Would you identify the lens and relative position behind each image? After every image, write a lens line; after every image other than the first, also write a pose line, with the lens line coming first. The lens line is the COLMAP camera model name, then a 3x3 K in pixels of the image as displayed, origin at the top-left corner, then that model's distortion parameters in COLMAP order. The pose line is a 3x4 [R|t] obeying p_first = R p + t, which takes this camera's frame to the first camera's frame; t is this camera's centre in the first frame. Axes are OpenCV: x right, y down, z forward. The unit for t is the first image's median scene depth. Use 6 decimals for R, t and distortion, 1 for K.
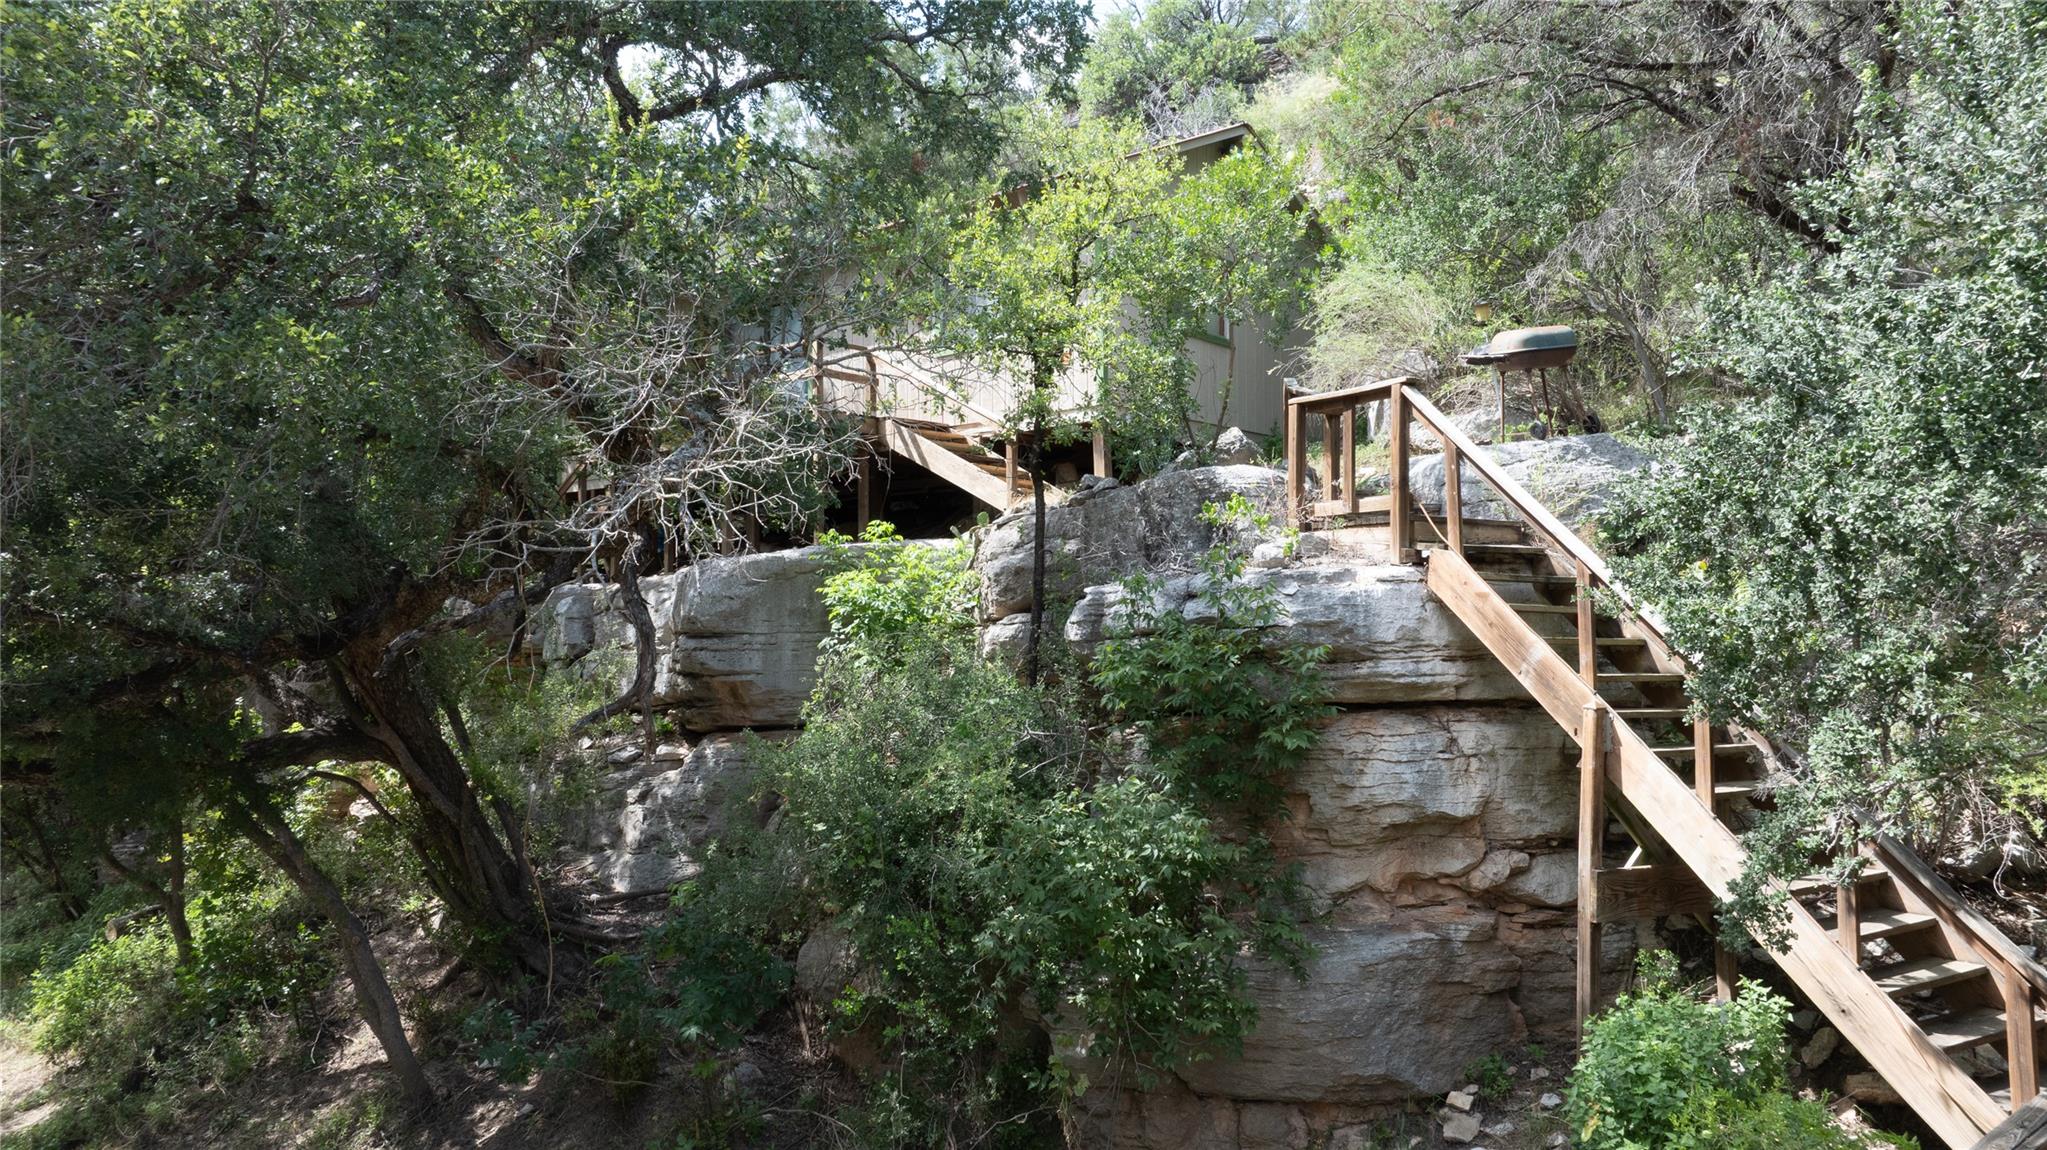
lens RADIAL K [[1443.2, 0, 1041.8], [0, 1443.2, 560.9], [0, 0, 1]] dist [-0.050624, 0.054137]
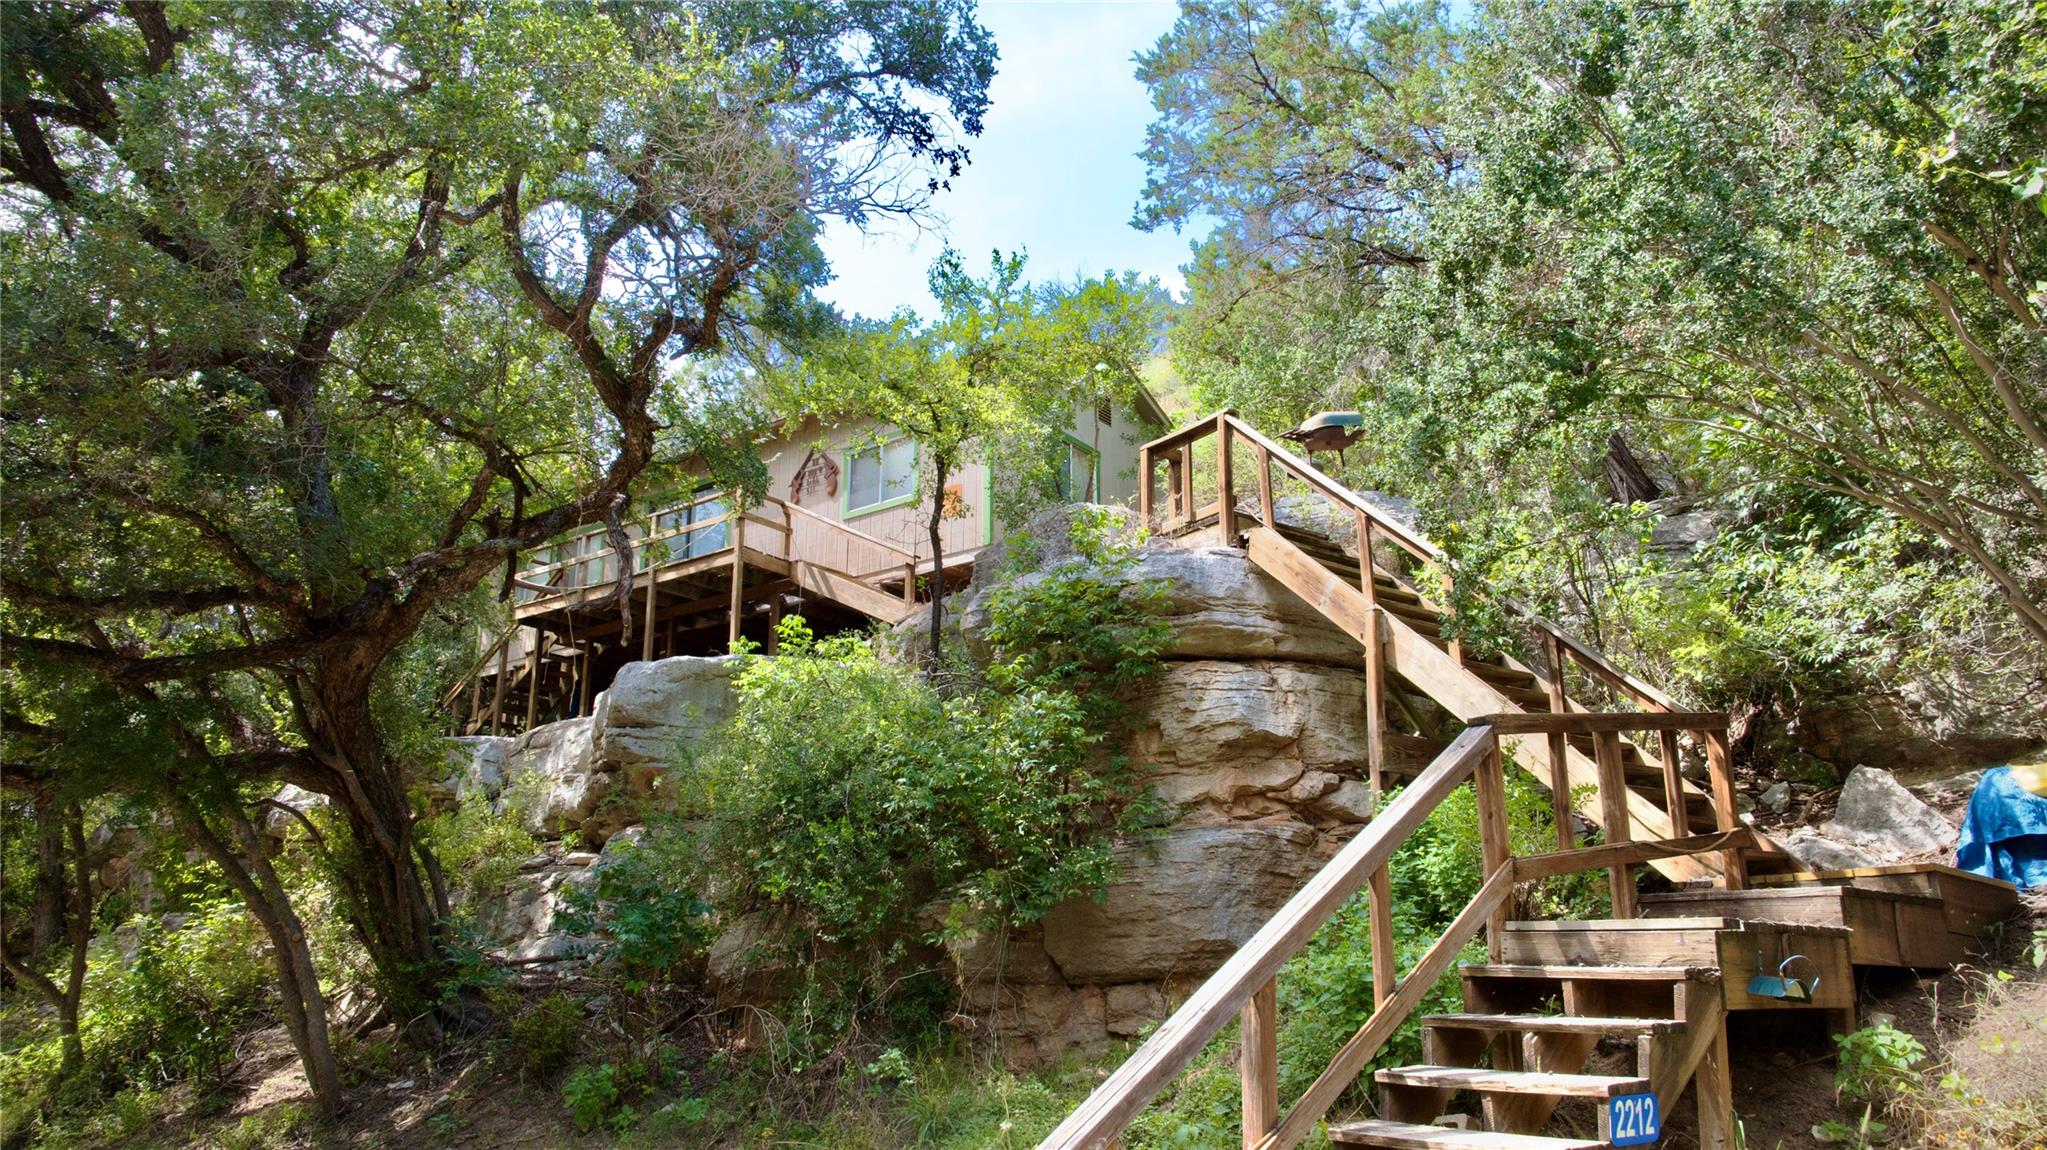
lens RADIAL K [[1443.2, 0, 1029.2], [0, 1443.2, 564.3], [0, 0, 1]] dist [-0.050624, 0.054137]
pose [[0.996795, 0.024099, 0.076283, -0.022584], [-0.004508, 0.968952, -0.247208, 0.336518], [-0.079872, 0.246072, 0.965955, -0.214149]]
